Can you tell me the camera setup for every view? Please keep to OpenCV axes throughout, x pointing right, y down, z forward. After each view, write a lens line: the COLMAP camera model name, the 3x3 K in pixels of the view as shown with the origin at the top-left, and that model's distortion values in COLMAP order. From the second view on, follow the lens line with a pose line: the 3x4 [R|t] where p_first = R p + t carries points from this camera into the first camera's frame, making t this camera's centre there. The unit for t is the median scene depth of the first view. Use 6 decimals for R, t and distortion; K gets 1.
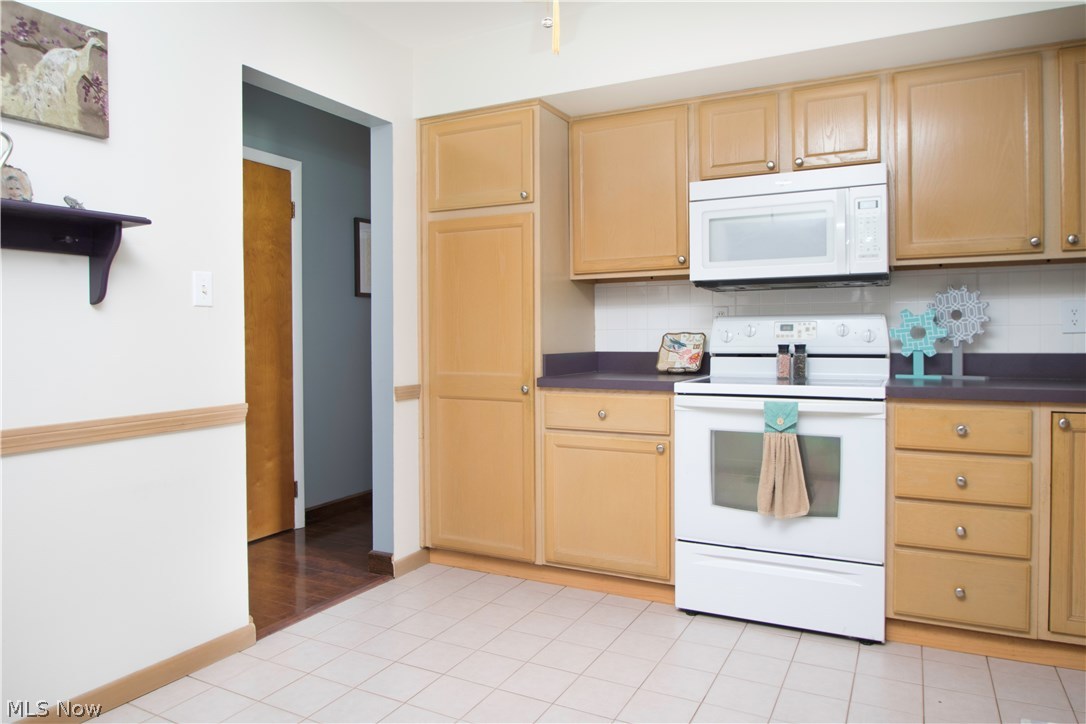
lens RADIAL K [[713.4, 0, 547.3], [0, 713.4, 340.7], [0, 0, 1]] dist [-0.021144, -0.001814]
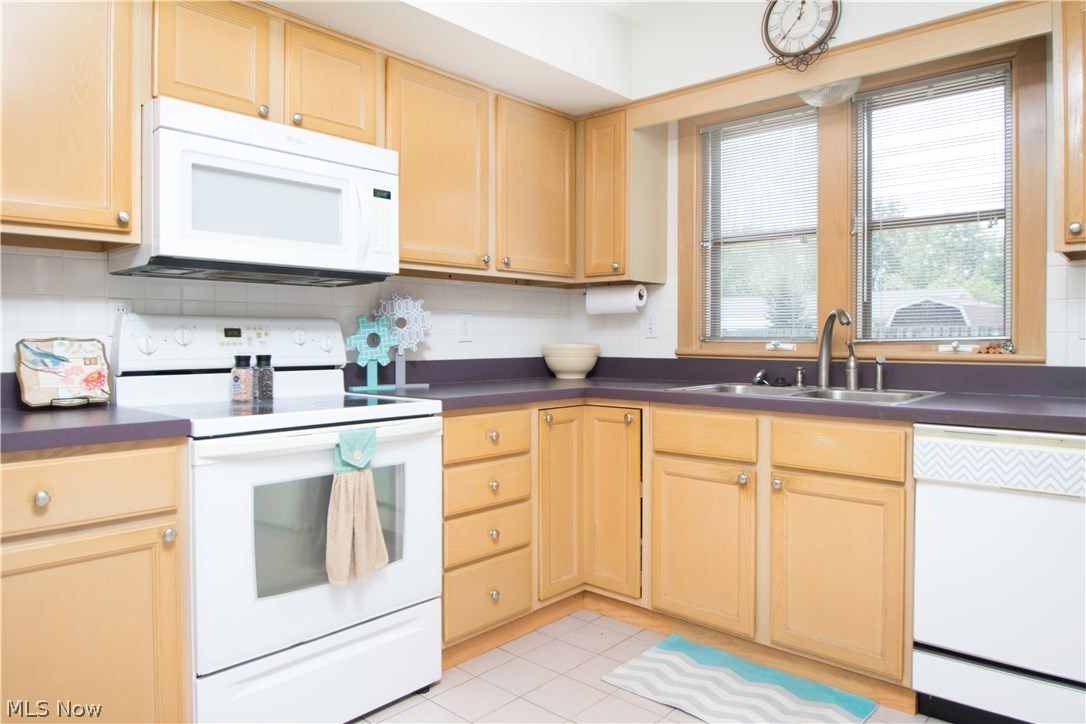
lens RADIAL K [[713.4, 0, 547.3], [0, 713.4, 340.7], [0, 0, 1]] dist [-0.021144, -0.001814]
pose [[0.251159, 0.005054, 0.967933, -0.326458], [0.006011, 0.999959, -0.006781, -0.003429], [-0.967927, 0.007522, 0.251119, 0.548204]]
